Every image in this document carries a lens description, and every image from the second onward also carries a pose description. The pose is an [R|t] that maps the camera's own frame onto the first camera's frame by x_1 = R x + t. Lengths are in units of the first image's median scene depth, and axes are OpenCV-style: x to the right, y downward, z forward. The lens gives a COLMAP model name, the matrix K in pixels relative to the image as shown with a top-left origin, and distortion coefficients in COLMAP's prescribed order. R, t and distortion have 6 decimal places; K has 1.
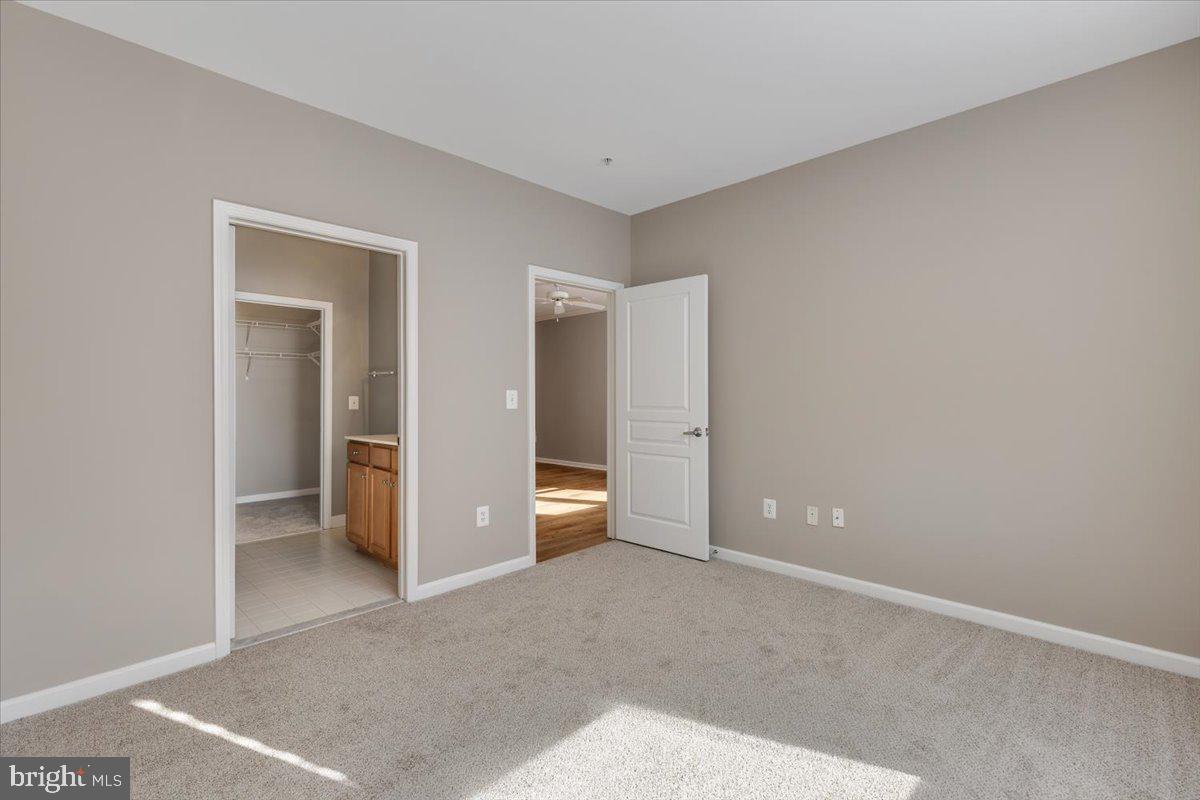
lens RADIAL K [[541.2, 0, 605.8], [0, 541.2, 395.7], [0, 0, 1]] dist [0.001502, -0.000455]
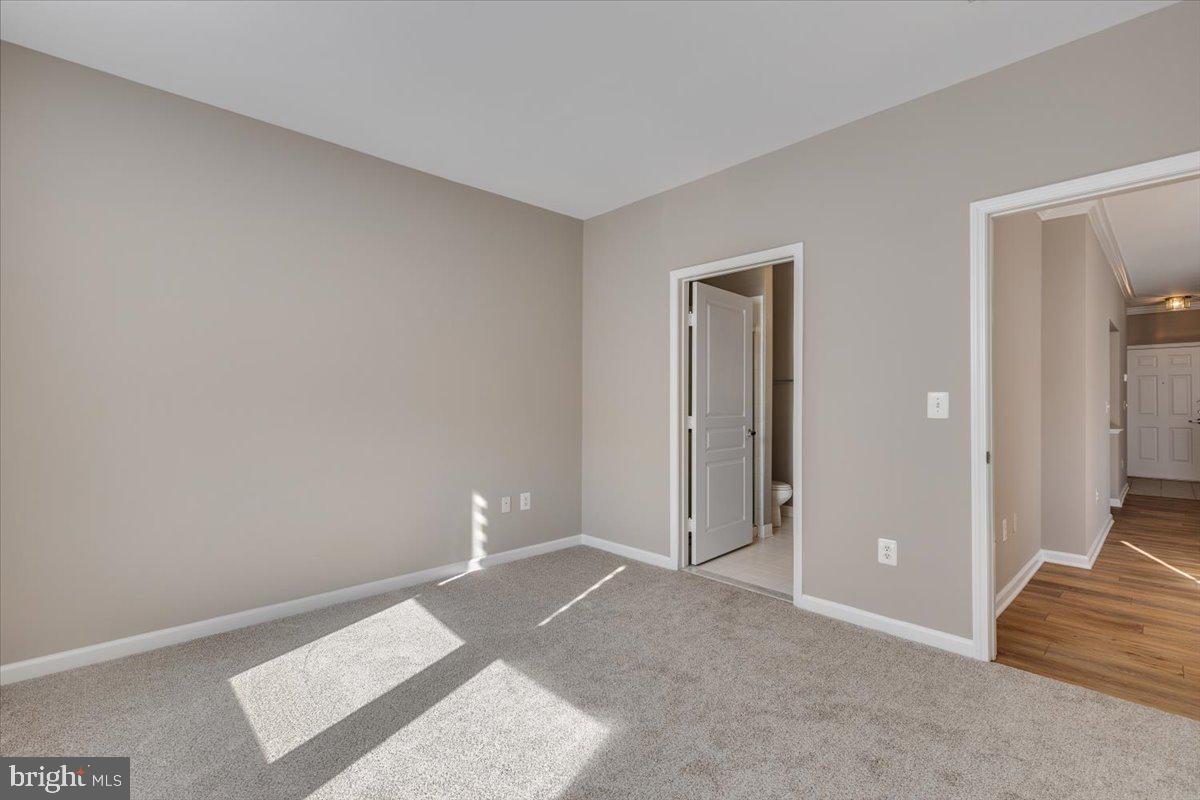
lens RADIAL K [[539.4, 0, 596.5], [0, 539.4, 390.0], [0, 0, 1]] dist [0.002533, 0.000239]
pose [[-0.052869, -0.006493, -0.998580, 0.591327], [0.002960, 0.999973, -0.006659, -0.009783], [0.998597, -0.003308, -0.052848, 0.624963]]
